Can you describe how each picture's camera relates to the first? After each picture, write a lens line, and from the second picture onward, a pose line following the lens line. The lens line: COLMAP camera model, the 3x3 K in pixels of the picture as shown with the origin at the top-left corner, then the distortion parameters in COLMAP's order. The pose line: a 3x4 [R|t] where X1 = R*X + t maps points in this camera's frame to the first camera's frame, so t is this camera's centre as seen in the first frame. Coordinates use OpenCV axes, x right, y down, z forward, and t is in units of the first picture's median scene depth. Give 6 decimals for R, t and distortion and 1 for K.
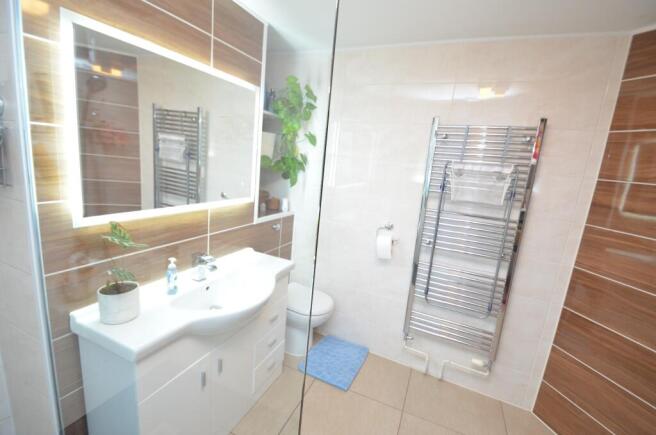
lens RADIAL K [[291.1, 0, 329.4], [0, 291.1, 217.1], [0, 0, 1]] dist [0.013564, -0.012958]
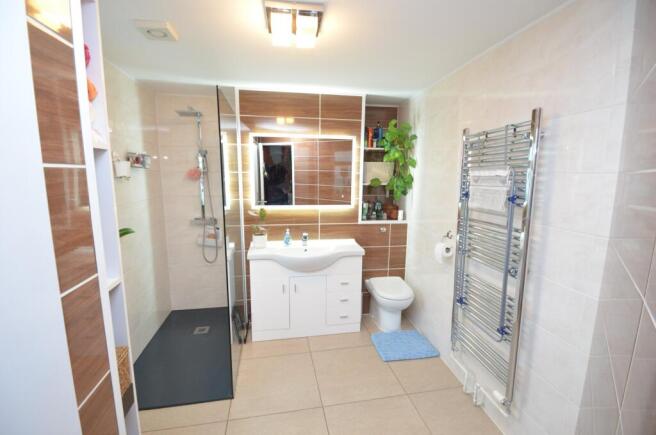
lens RADIAL K [[285.3, 0, 327.8], [0, 285.3, 214.4], [0, 0, 1]] dist [0.001596, 0.000172]
pose [[0.560479, 0.027554, -0.827710, 0.956106], [-0.119251, 0.991716, -0.047737, 0.071936], [0.819538, 0.125461, 0.559121, 0.055622]]
